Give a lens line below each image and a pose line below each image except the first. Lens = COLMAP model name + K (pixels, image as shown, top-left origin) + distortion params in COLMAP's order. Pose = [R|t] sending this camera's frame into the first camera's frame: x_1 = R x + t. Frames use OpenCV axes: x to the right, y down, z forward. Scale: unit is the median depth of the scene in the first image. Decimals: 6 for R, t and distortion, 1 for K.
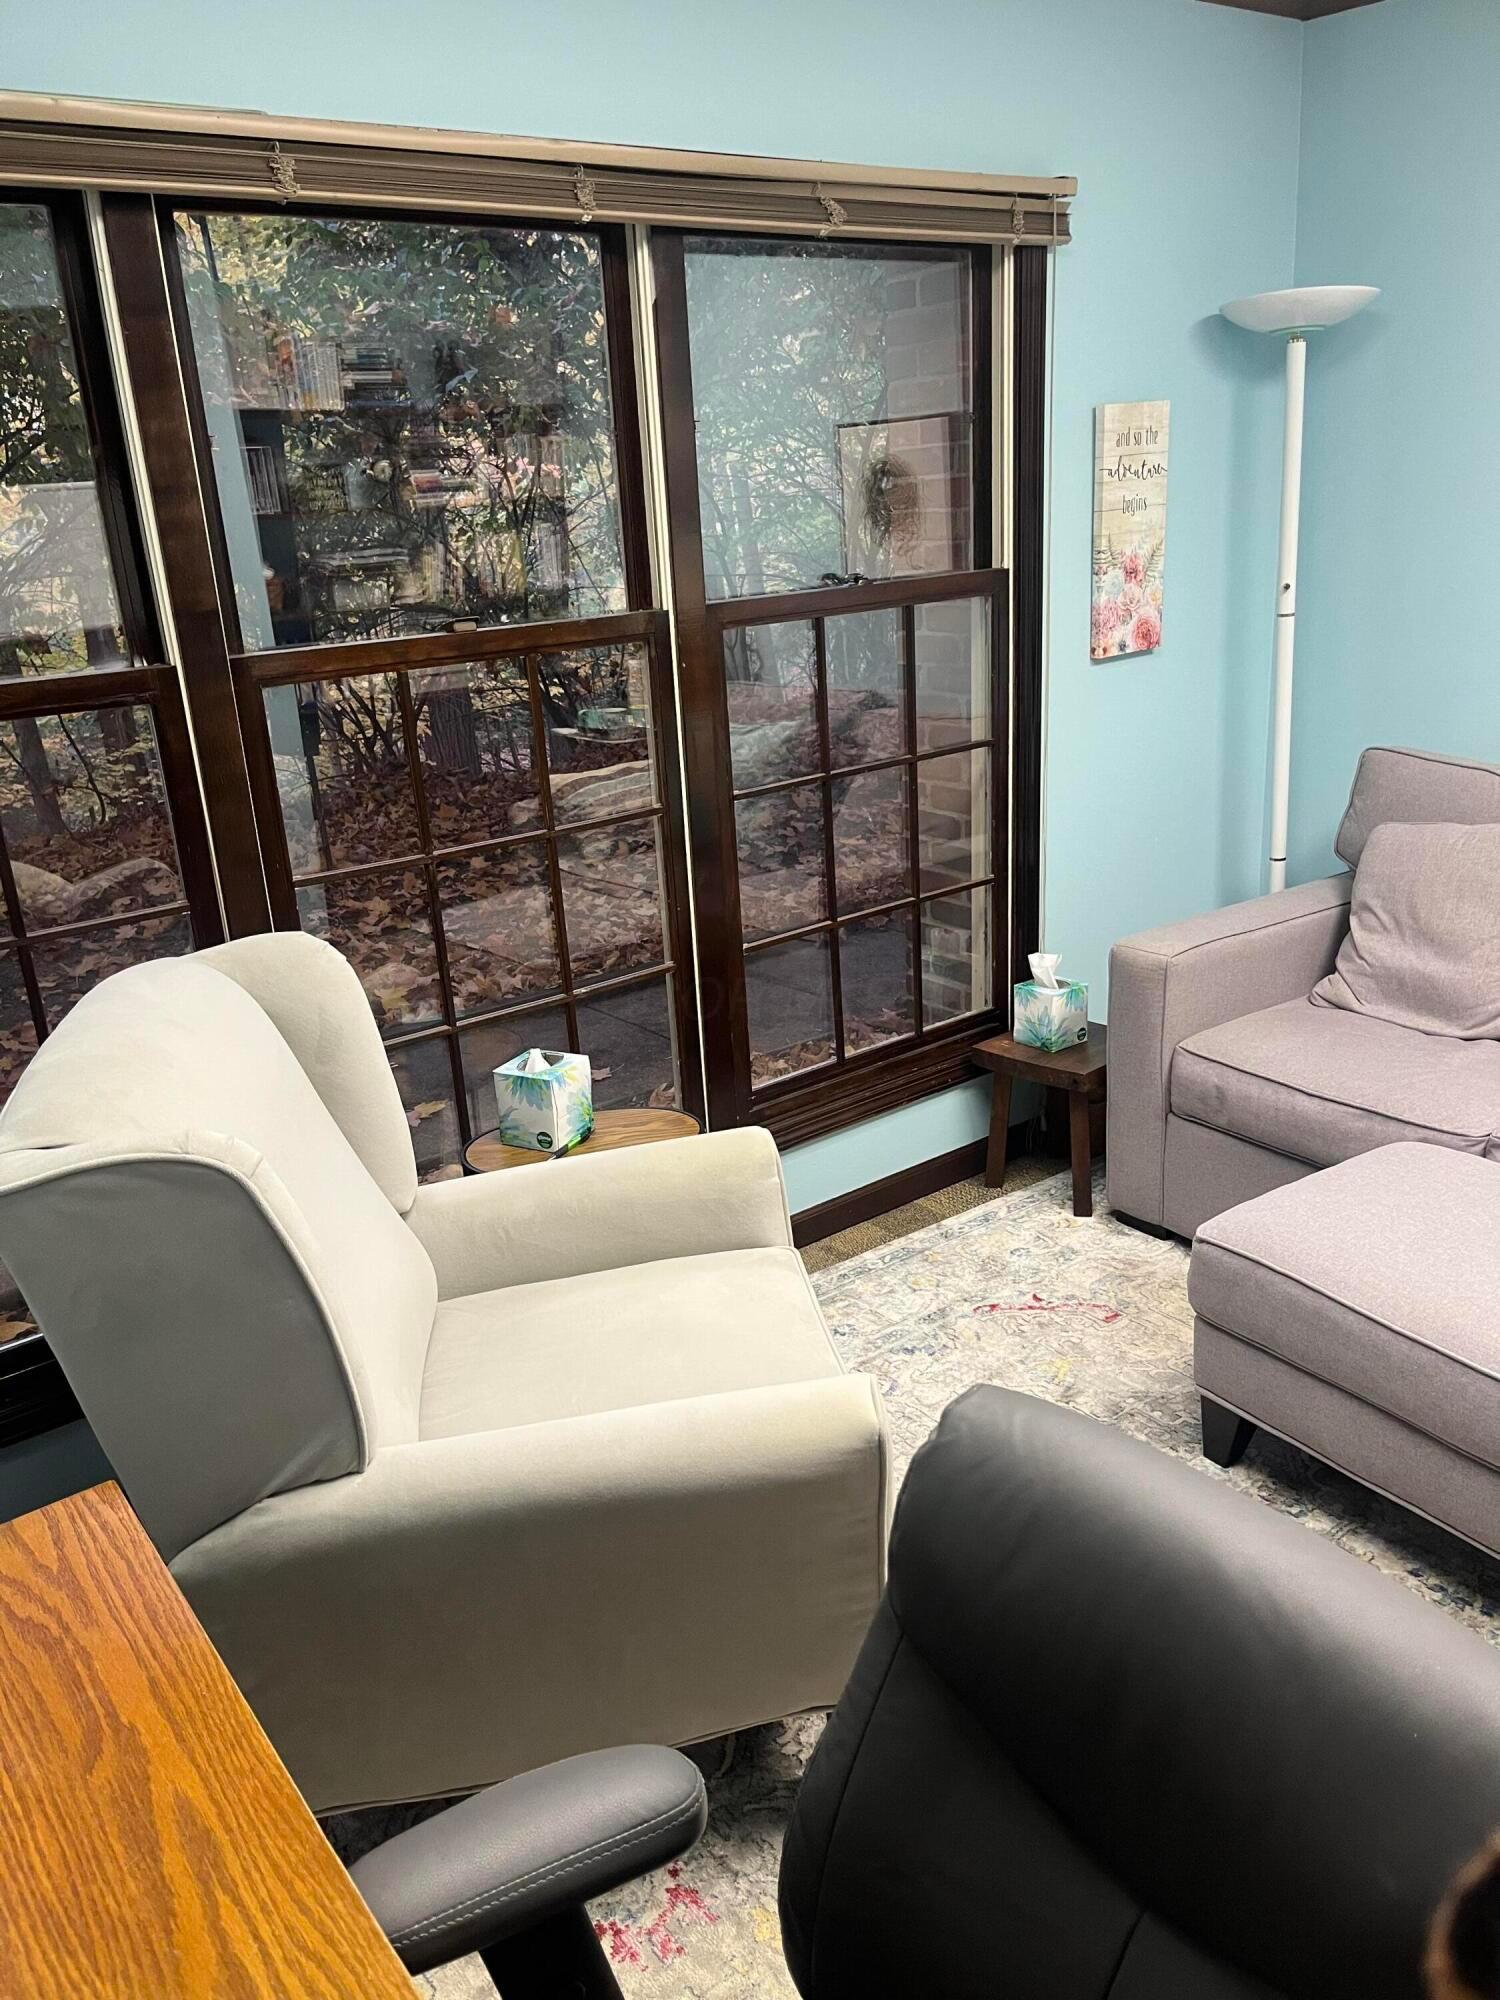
lens RADIAL K [[1505.9, 0, 750.0], [0, 1505.9, 1000.0], [0, 0, 1]] dist [-0.007416, -0.007888]
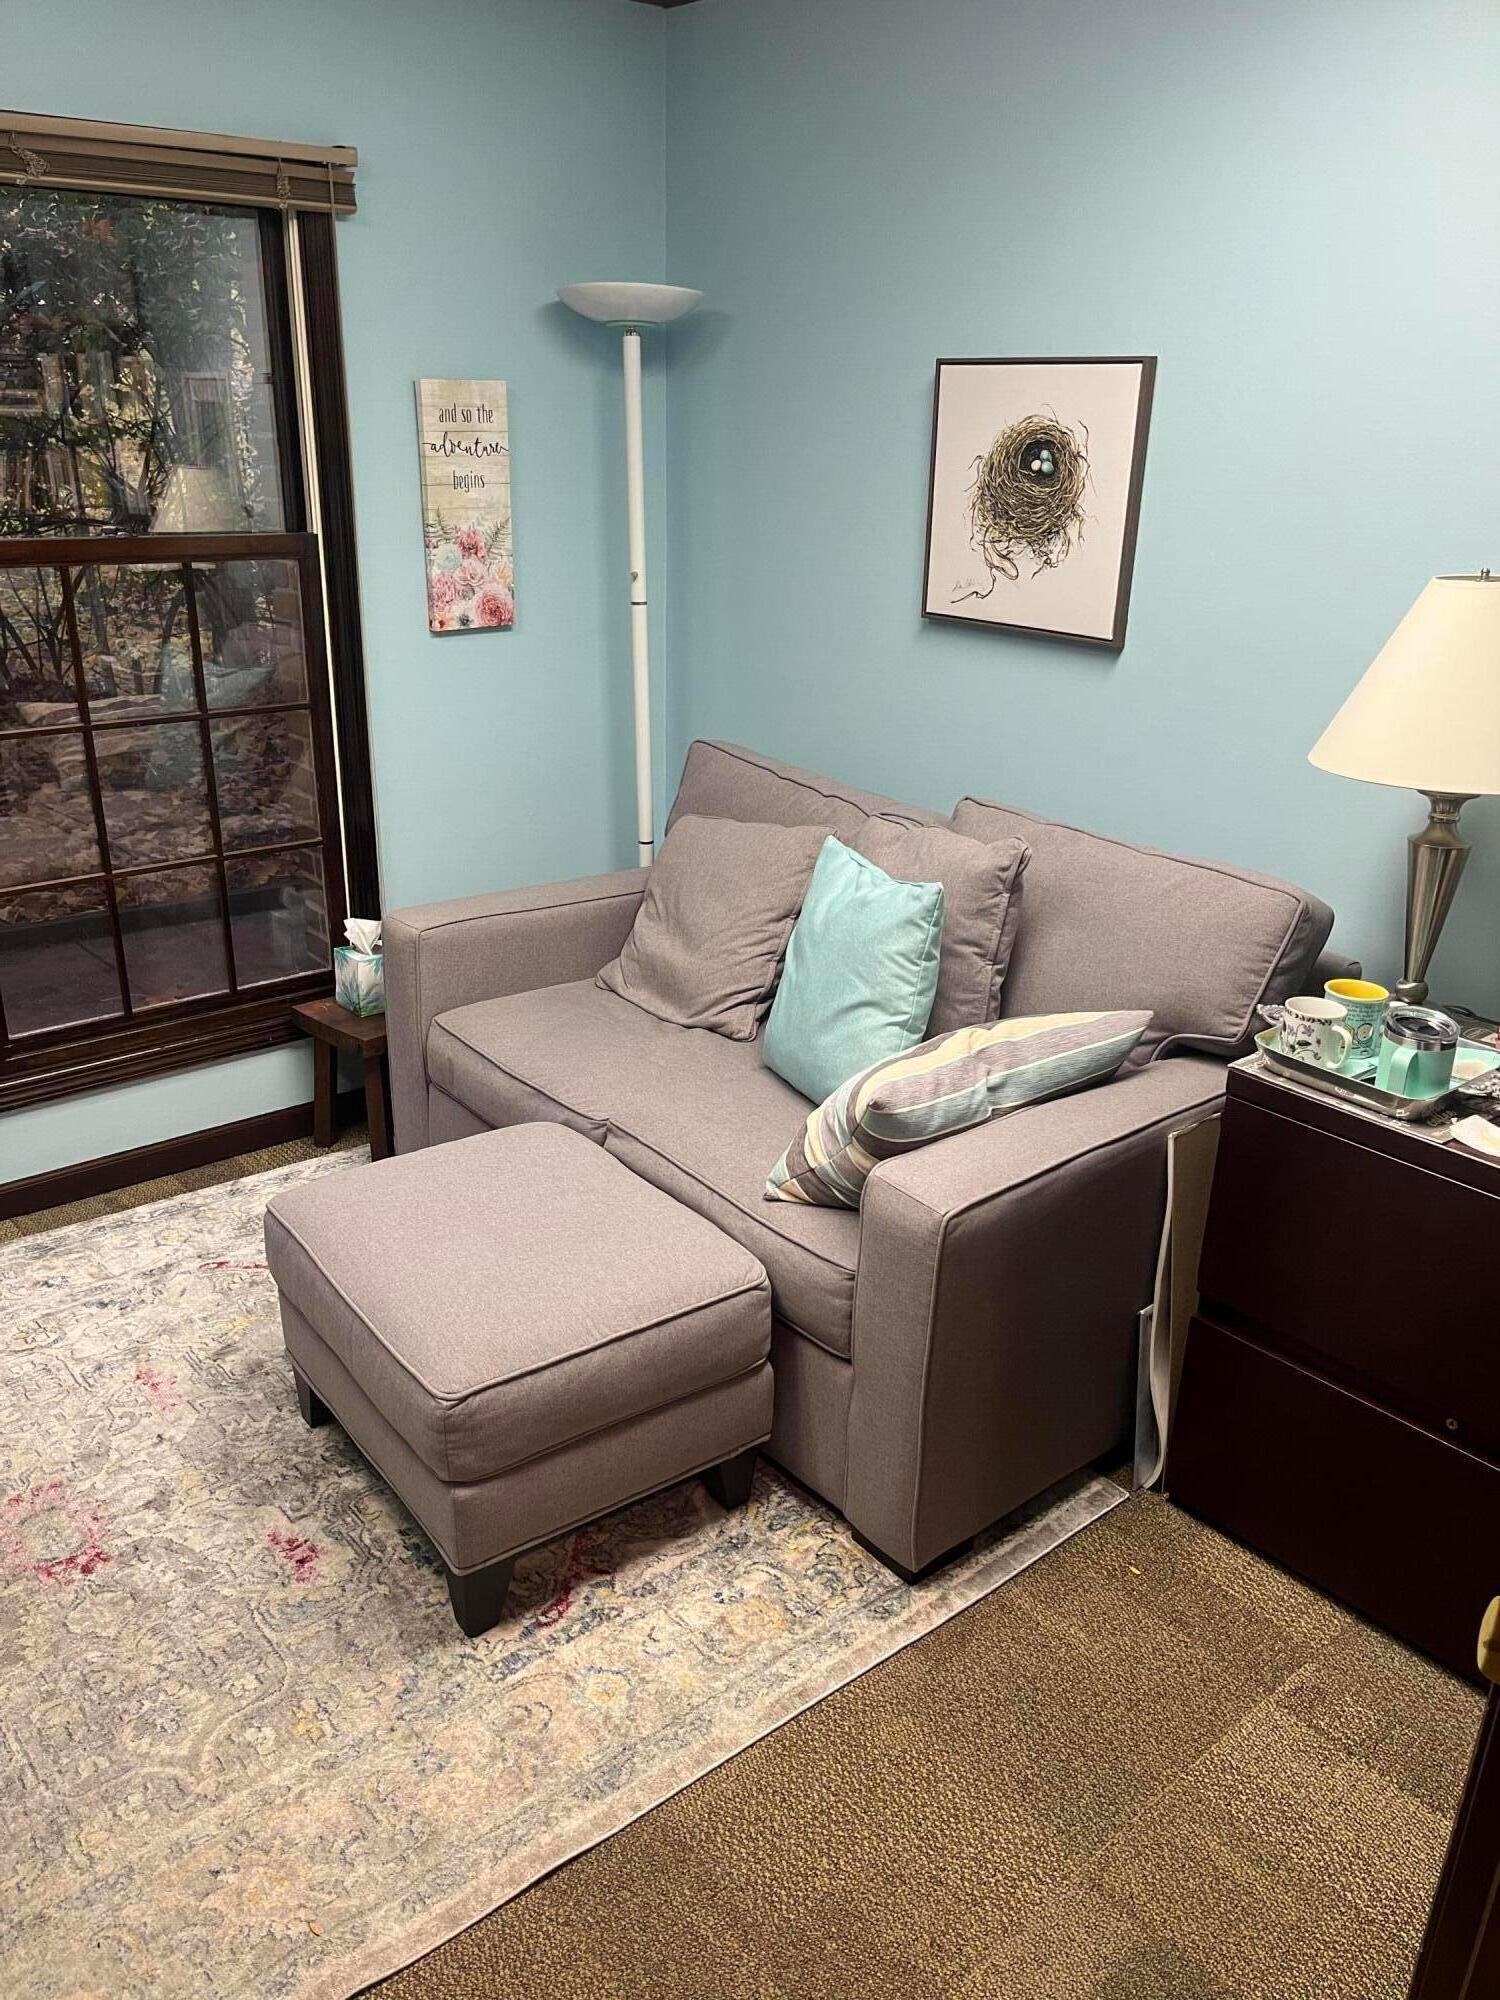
lens RADIAL K [[1514.4, 0, 750.0], [0, 1514.4, 1000.0], [0, 0, 1]] dist [0.001430, -0.048572]
pose [[0.991152, 0.056207, 0.120243, 0.342932], [-0.060143, 0.997758, 0.029355, -0.023061], [-0.118324, -0.036327, 0.992310, -0.044038]]
